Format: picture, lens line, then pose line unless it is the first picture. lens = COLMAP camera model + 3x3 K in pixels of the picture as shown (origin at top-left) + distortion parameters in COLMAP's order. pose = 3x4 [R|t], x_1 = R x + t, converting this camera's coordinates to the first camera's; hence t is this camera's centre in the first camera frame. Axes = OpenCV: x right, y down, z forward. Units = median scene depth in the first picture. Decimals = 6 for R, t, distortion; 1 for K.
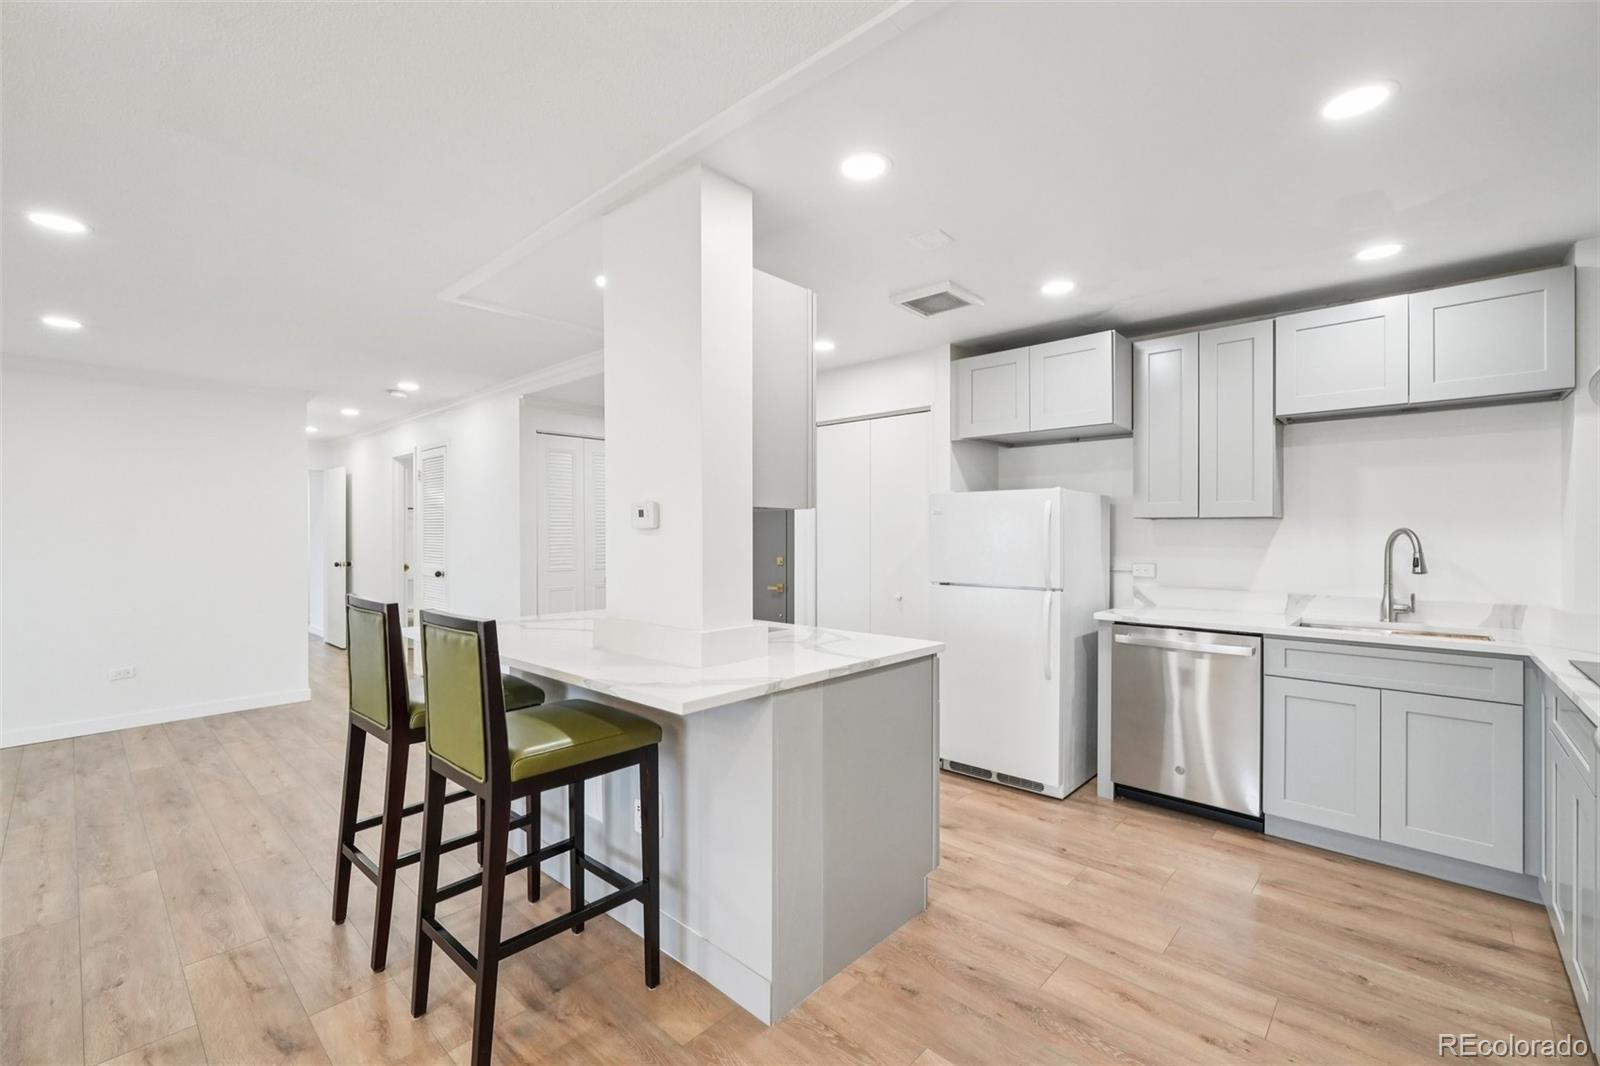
lens RADIAL K [[682.2, 0, 802.5], [0, 682.2, 531.3], [0, 0, 1]] dist [-0.001461, 0.001502]
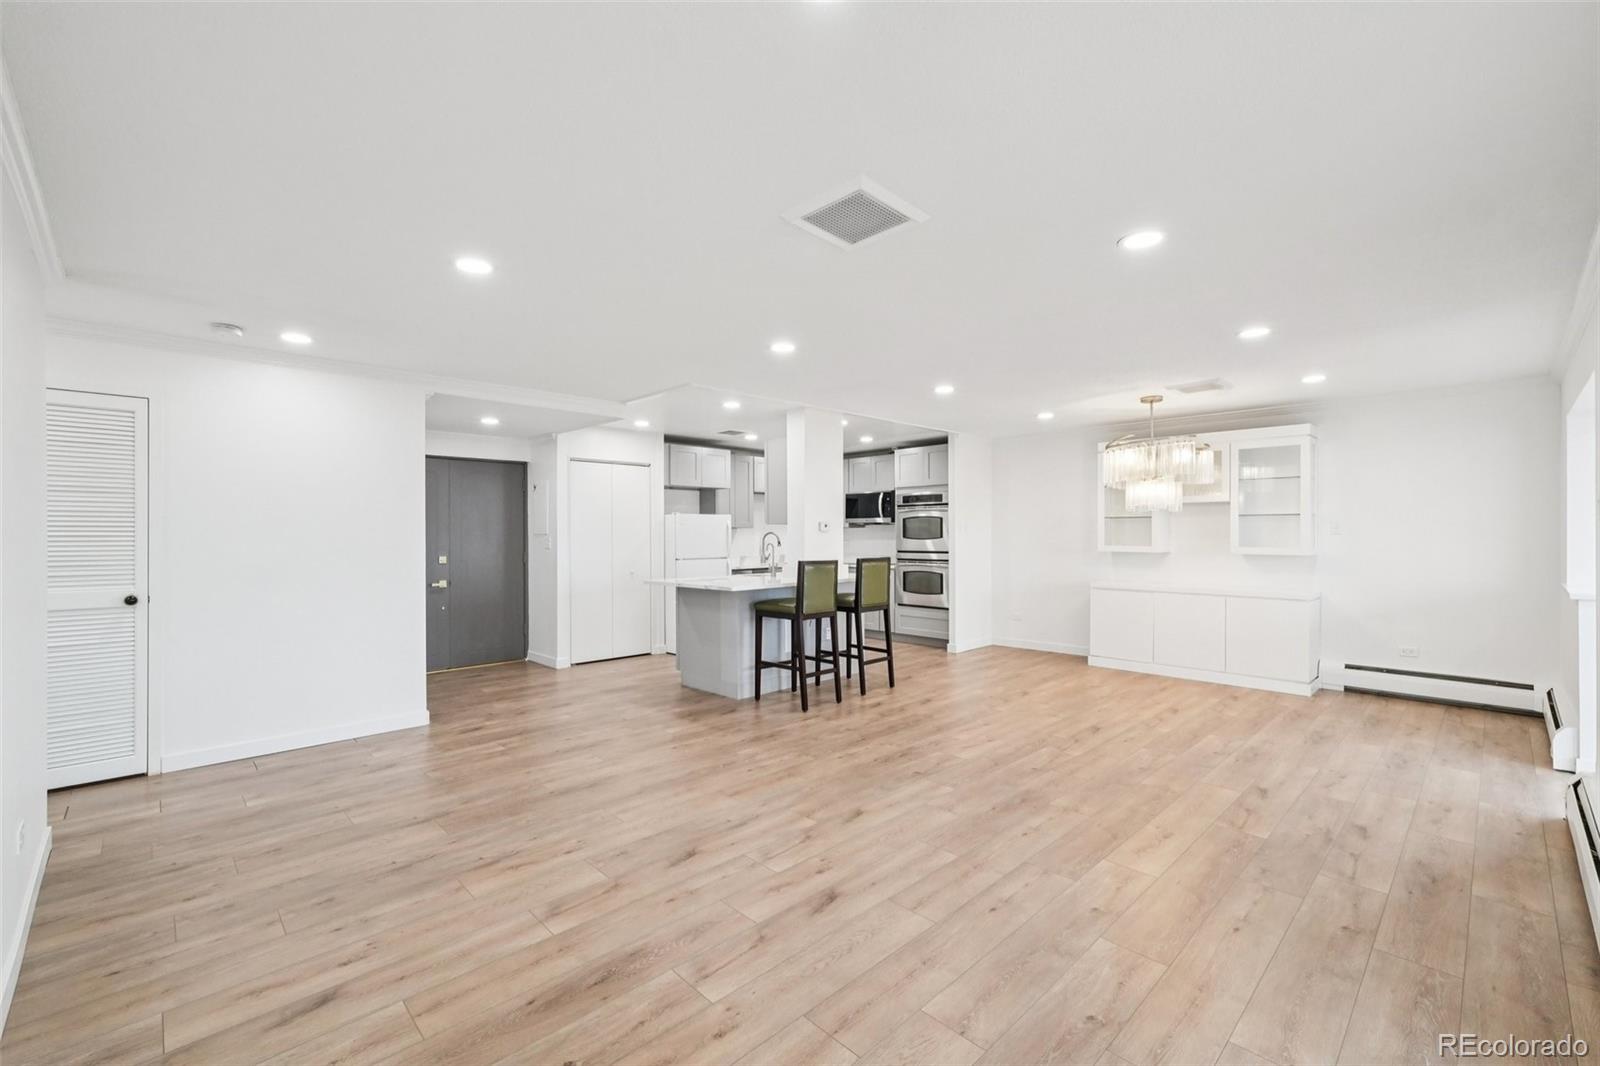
lens RADIAL K [[682.2, 0, 802.5], [0, 682.2, 531.3], [0, 0, 1]] dist [-0.001461, 0.001502]
pose [[0.052846, 0.005590, 0.998587, -2.246884], [0.001931, 0.999982, -0.005700, 0.009959], [-0.998601, 0.002229, 0.052834, 0.704813]]
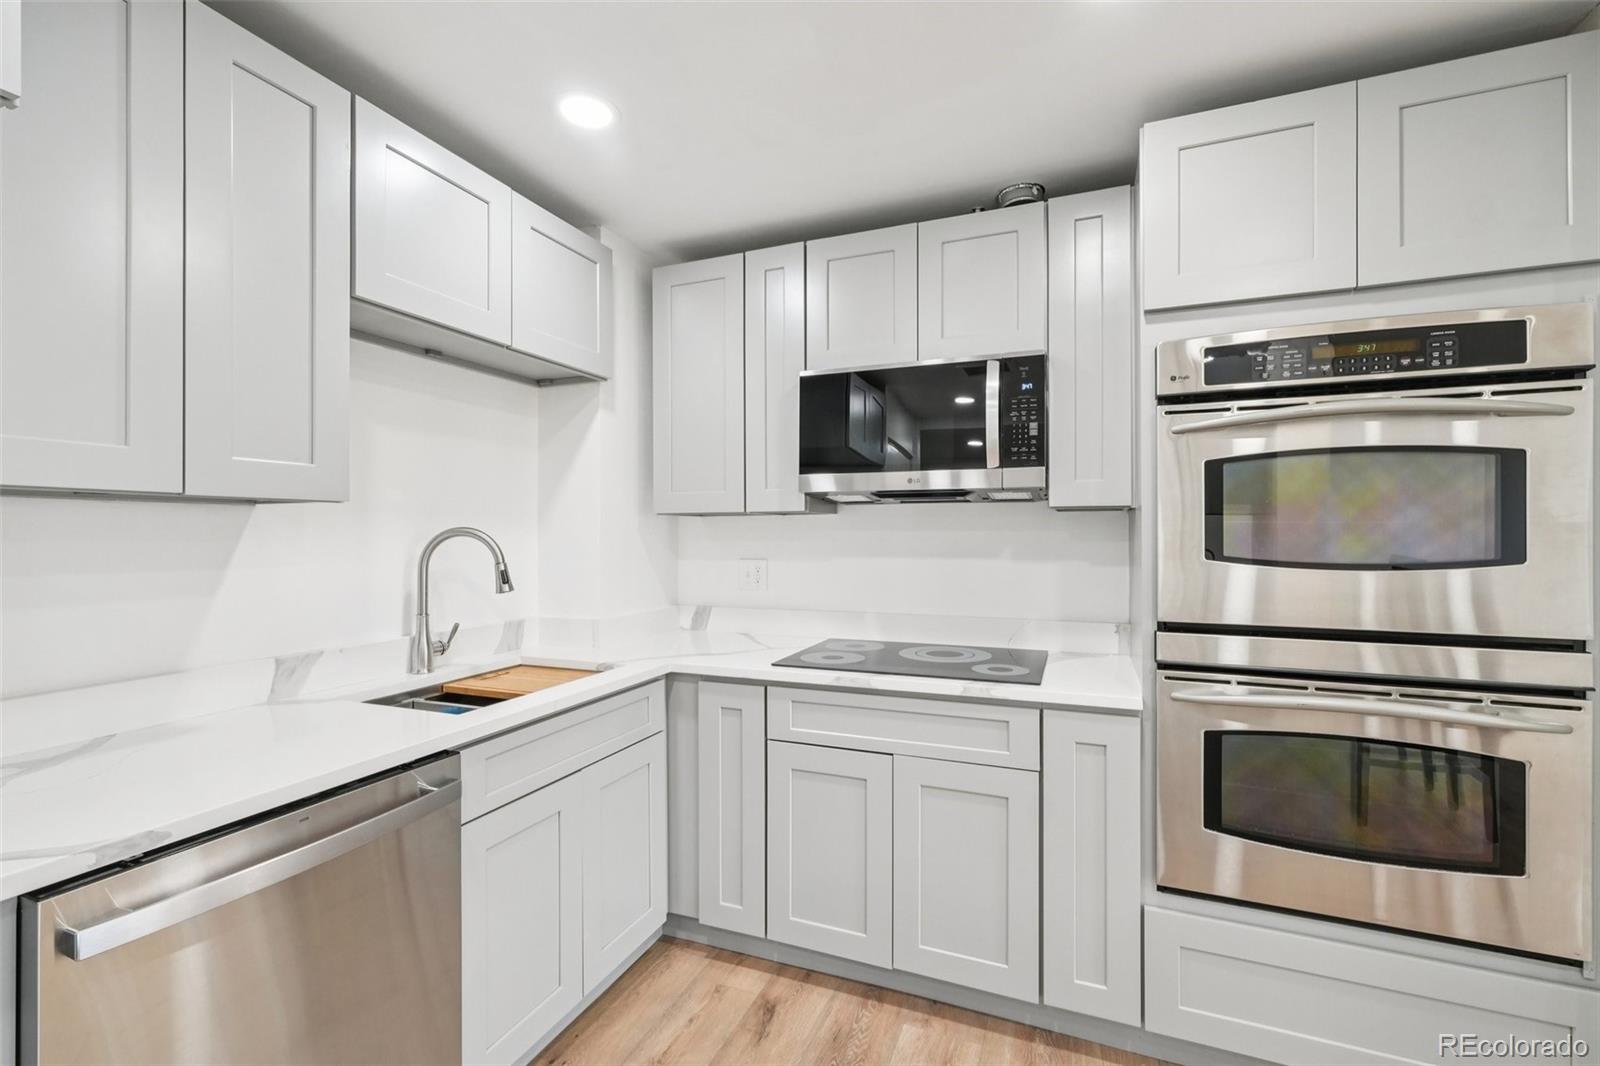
lens RADIAL K [[687.1, 0, 798.0], [0, 687.1, 522.1], [0, 0, 1]] dist [0.003214, 0.000632]
pose [[-0.347634, 0.012730, 0.937544, 0.127303], [0.000856, 0.999912, -0.013259, -0.000921], [-0.937630, -0.003807, -0.347614, 0.939613]]
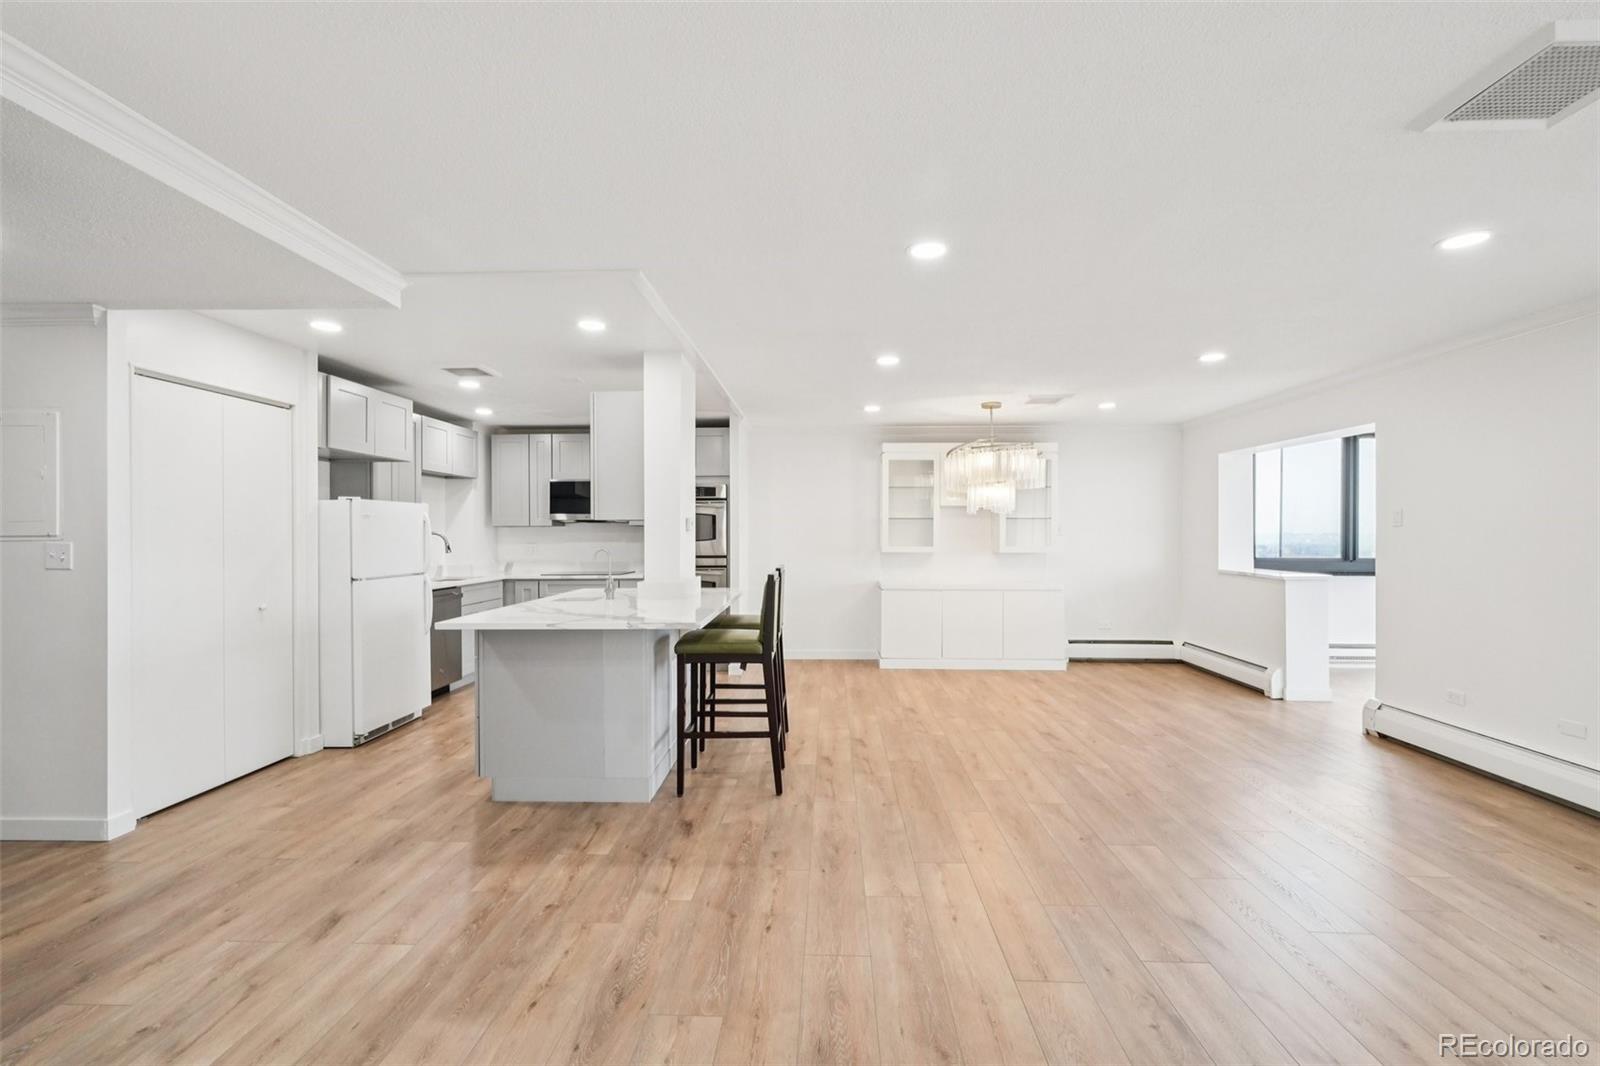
lens RADIAL K [[687.0, 0, 809.9], [0, 687.0, 529.3], [0, 0, 1]] dist [-0.001843, 0.000338]
pose [[-0.655534, 0.006816, 0.755135, -1.465481], [0.002870, 0.999975, -0.006535, 0.003870], [-0.755160, -0.002116, -0.655537, 1.523594]]
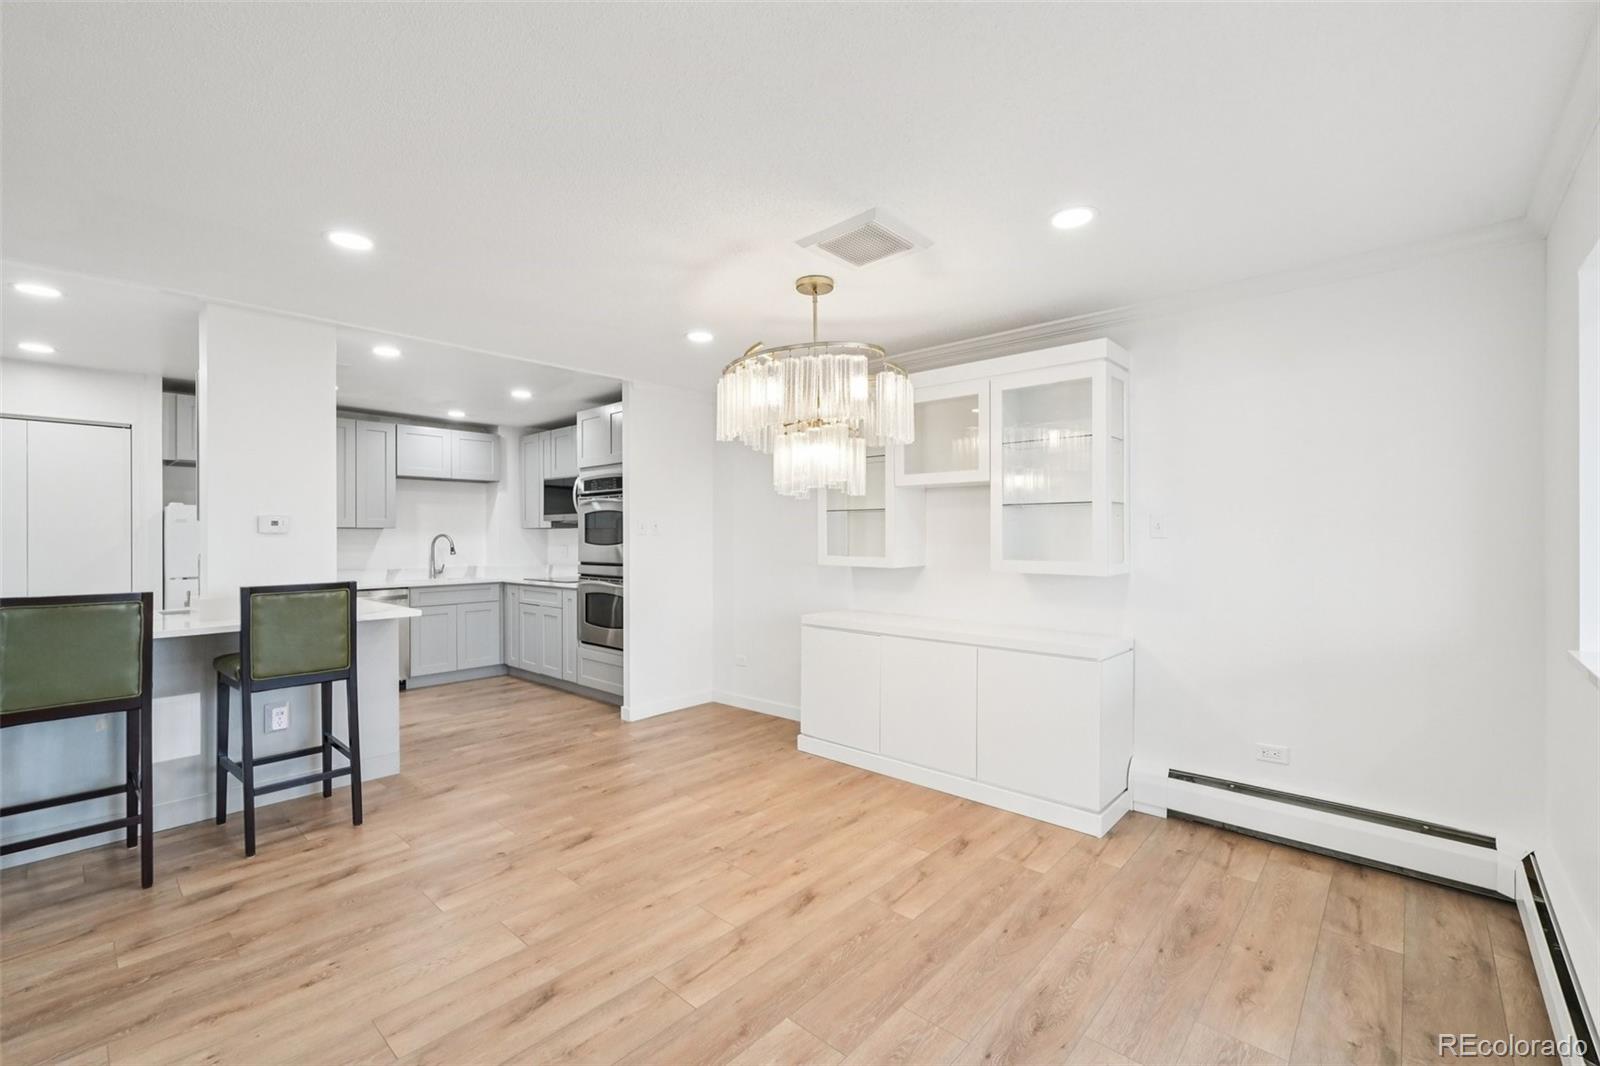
lens RADIAL K [[678.7, 0, 801.8], [0, 678.7, 534.5], [0, 0, 1]] dist [-0.003328, 0.001404]
pose [[-0.007755, 0.001942, 0.999968, -1.315144], [0.002980, 0.999994, -0.001919, 0.004517], [-0.999965, 0.002965, -0.007761, -0.130938]]
